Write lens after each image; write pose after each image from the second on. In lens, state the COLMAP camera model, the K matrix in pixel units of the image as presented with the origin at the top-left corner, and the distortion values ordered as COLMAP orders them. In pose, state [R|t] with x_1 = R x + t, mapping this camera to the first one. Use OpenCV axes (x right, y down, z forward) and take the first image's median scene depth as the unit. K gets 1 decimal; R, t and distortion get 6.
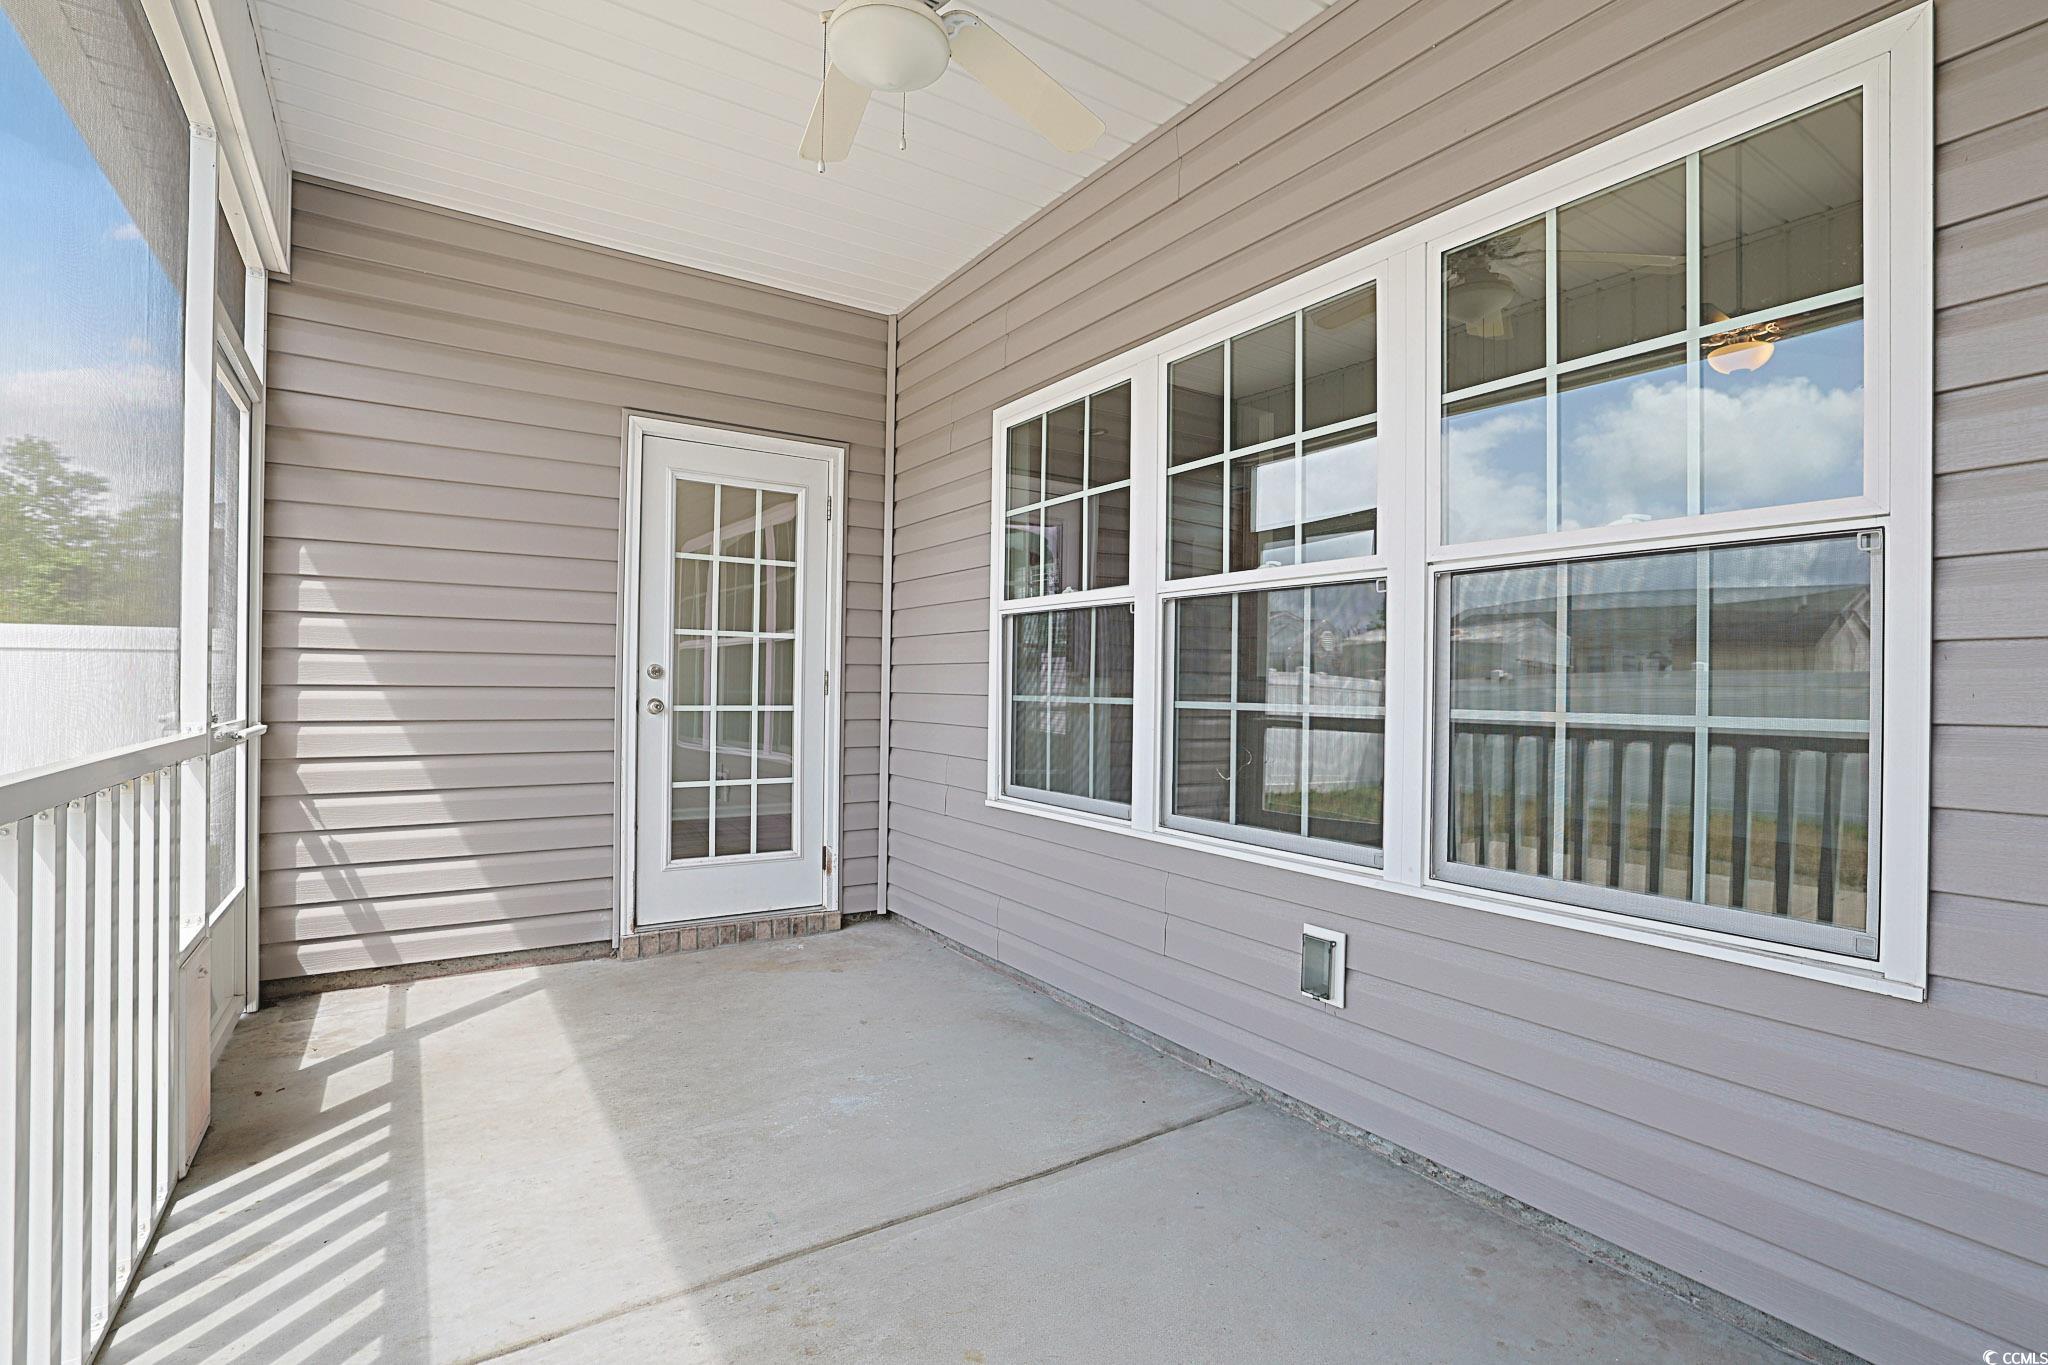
lens RADIAL K [[944.7, 0, 1049.1], [0, 944.7, 684.2], [0, 0, 1]] dist [-0.045913, 0.018348]
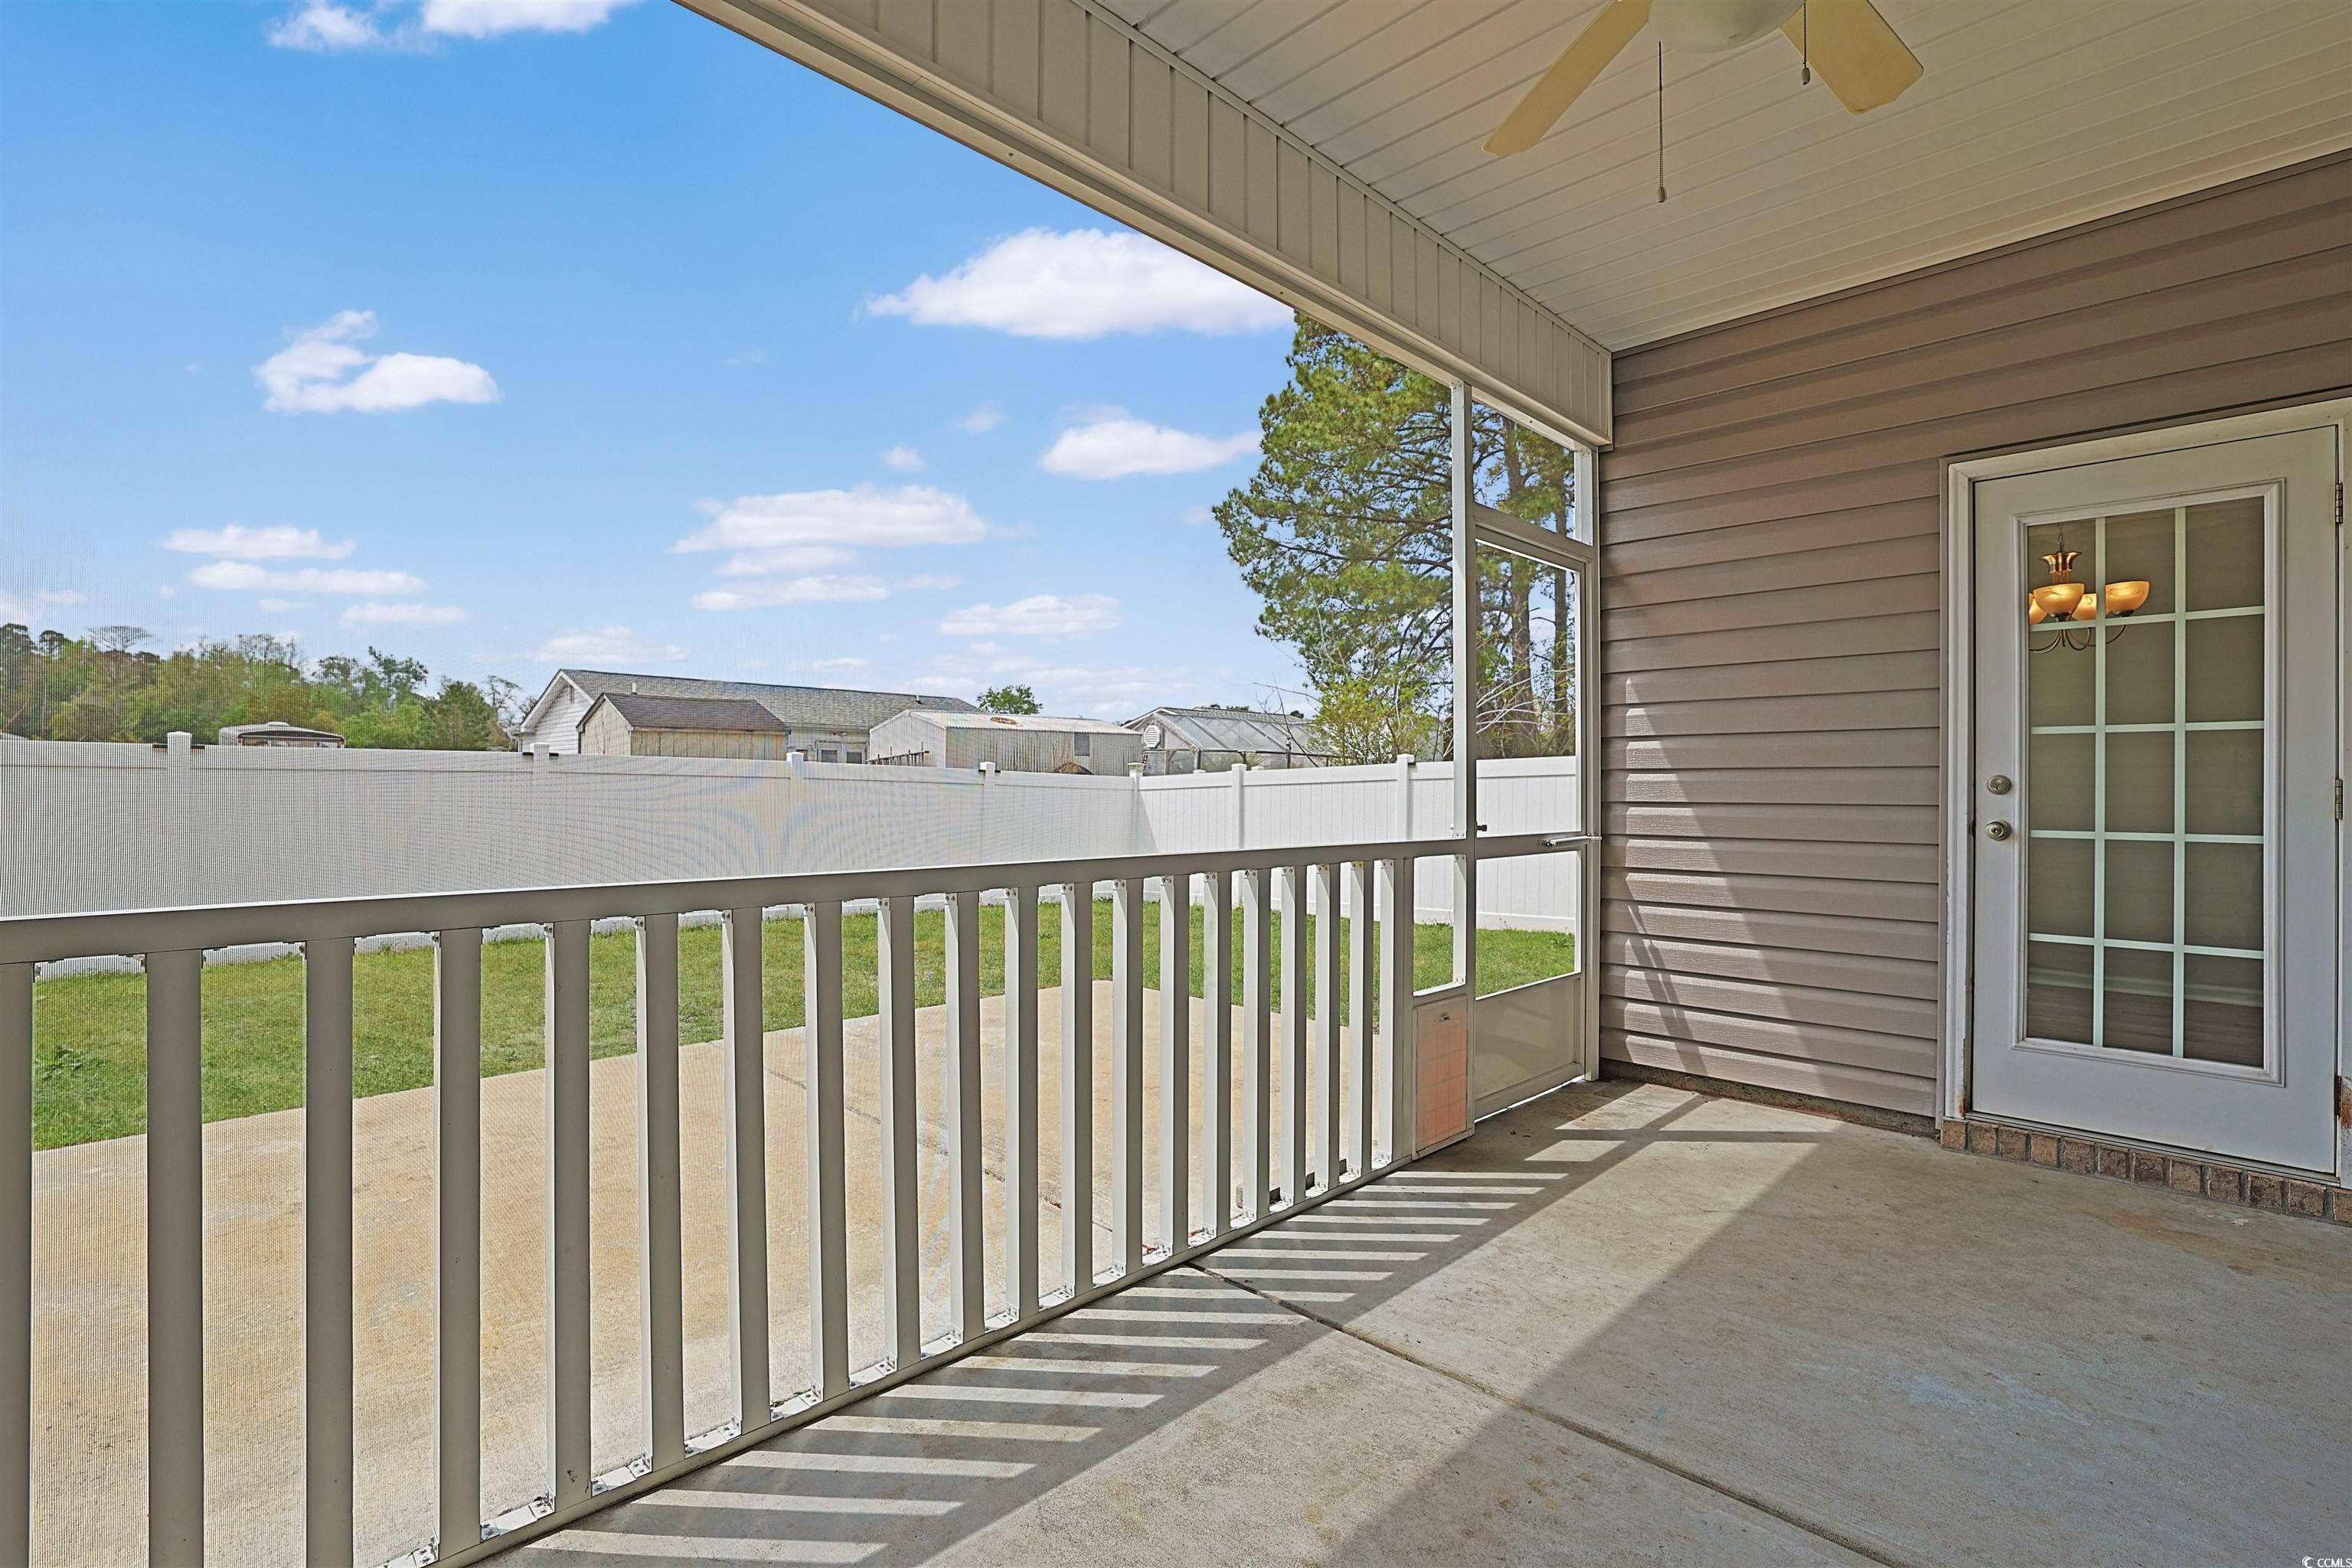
lens RADIAL K [[1084.9, 0, 1204.9], [0, 1084.9, 786.0], [0, 0, 1]] dist [-0.045913, 0.018348]
pose [[0.199295, -0.014548, -0.979831, 0.362861], [-0.001799, 0.999883, -0.015211, 0.002252], [0.979938, 0.004794, 0.199246, 0.230377]]
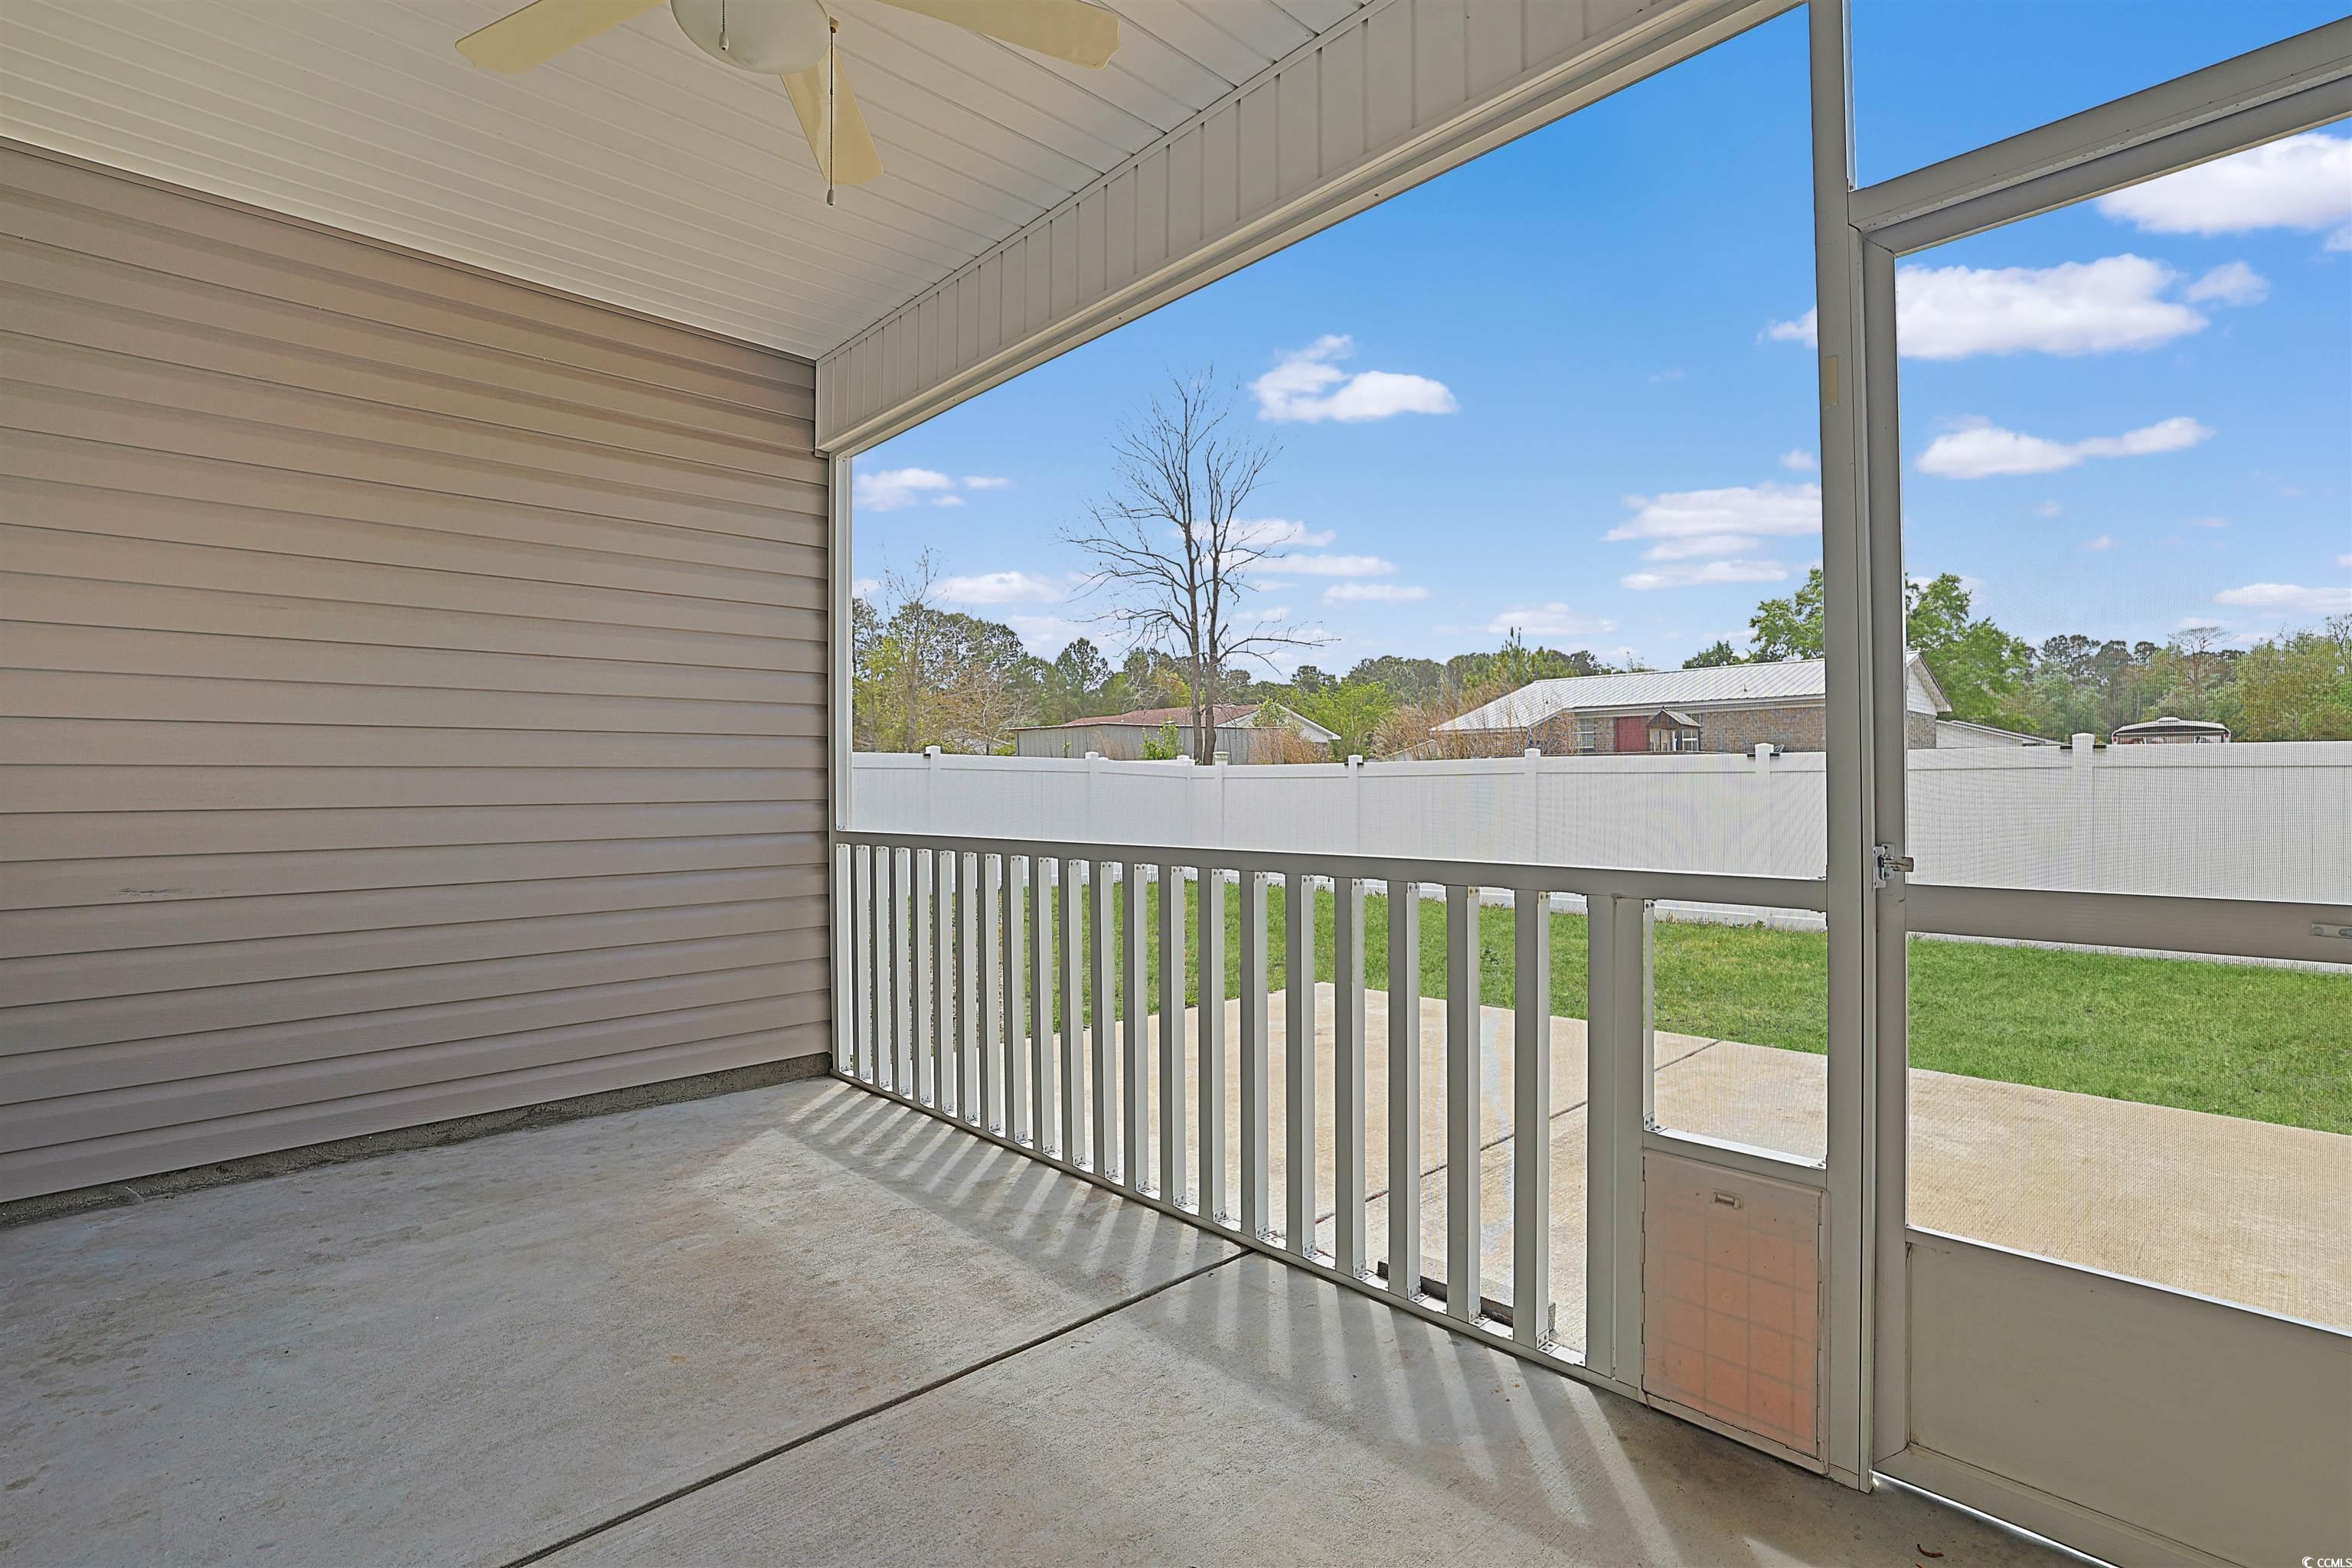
lens RADIAL K [[1087.3, 0, 1176.0], [0, 1087.3, 784.0], [0, 0, 1]] dist [-0.003112, -0.000143]
pose [[-0.987187, -0.007792, -0.159375, -0.233701], [-0.006826, 0.999955, -0.006611, -0.004044], [0.159419, -0.005438, -0.987196, 1.185292]]
